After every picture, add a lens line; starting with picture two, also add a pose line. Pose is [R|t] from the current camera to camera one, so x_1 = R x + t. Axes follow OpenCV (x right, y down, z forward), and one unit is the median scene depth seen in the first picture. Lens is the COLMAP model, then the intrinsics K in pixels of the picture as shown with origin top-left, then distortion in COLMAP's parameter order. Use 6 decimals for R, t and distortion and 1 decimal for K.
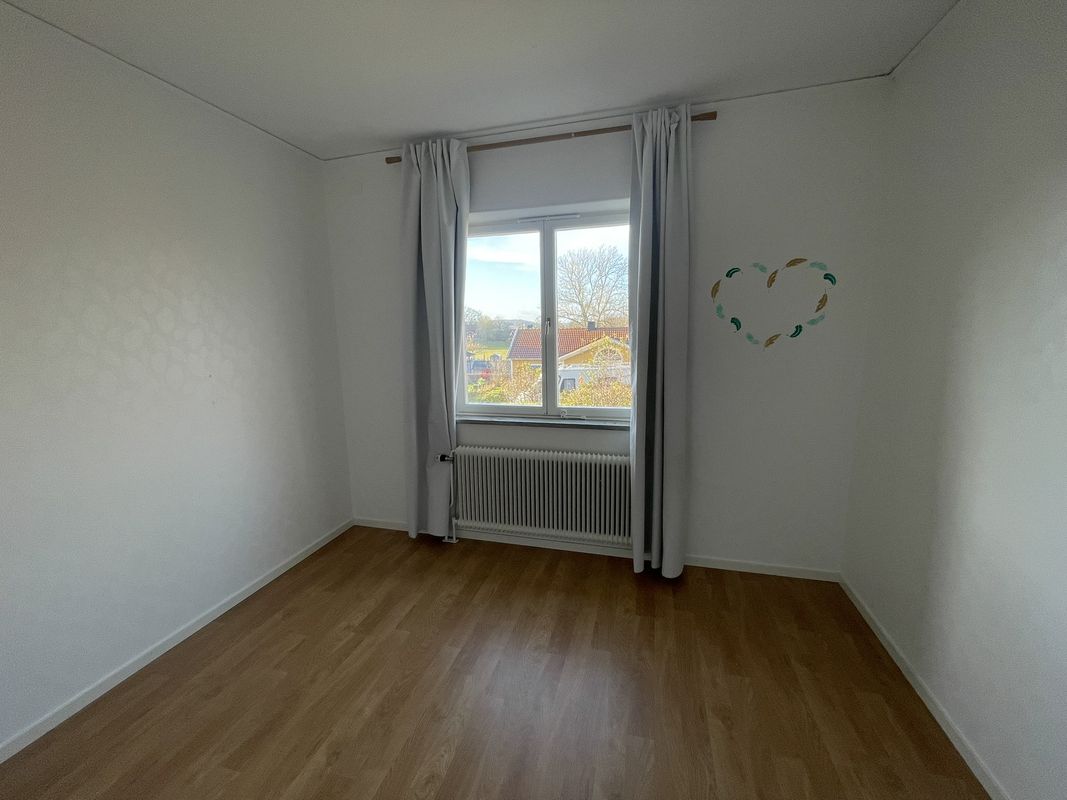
lens RADIAL K [[435.0, 0, 524.9], [0, 435.0, 396.9], [0, 0, 1]] dist [0.001017, 0.000092]
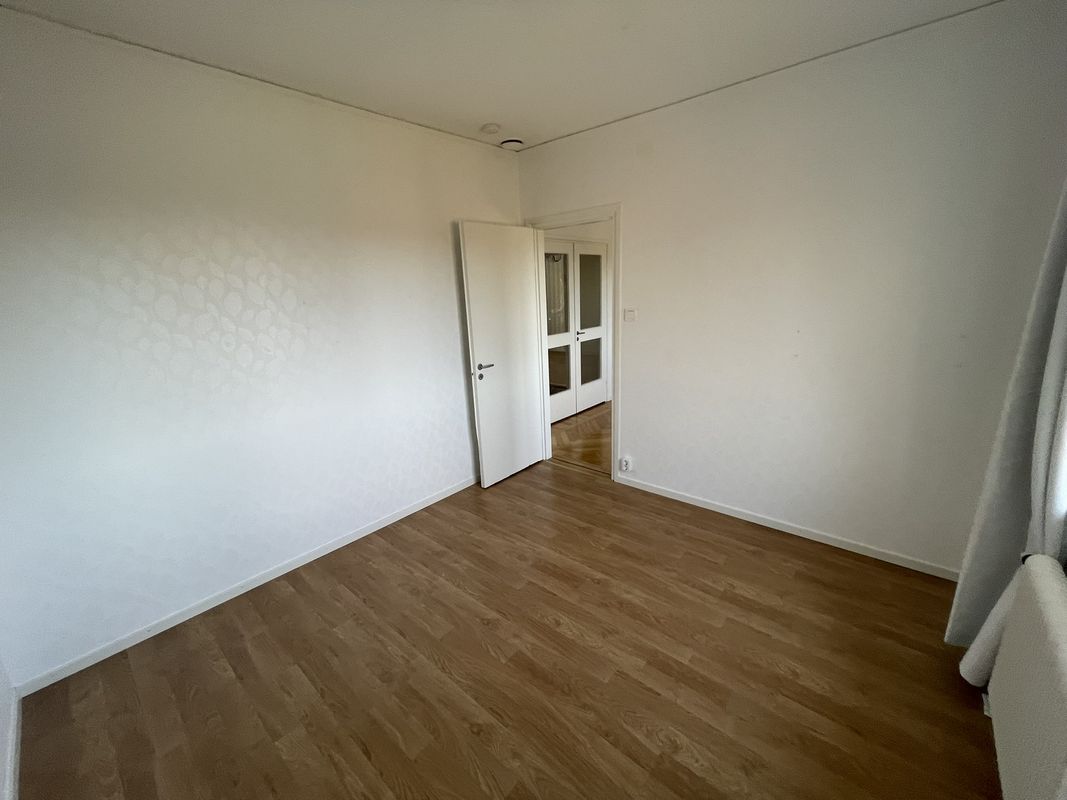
lens RADIAL K [[435.0, 0, 524.9], [0, 435.0, 396.9], [0, 0, 1]] dist [0.001017, 0.000092]
pose [[-0.437103, 0.257426, -0.861785, 0.570652], [-0.091674, 0.940423, 0.327414, -0.180906], [0.894727, 0.222117, -0.387463, 0.848901]]
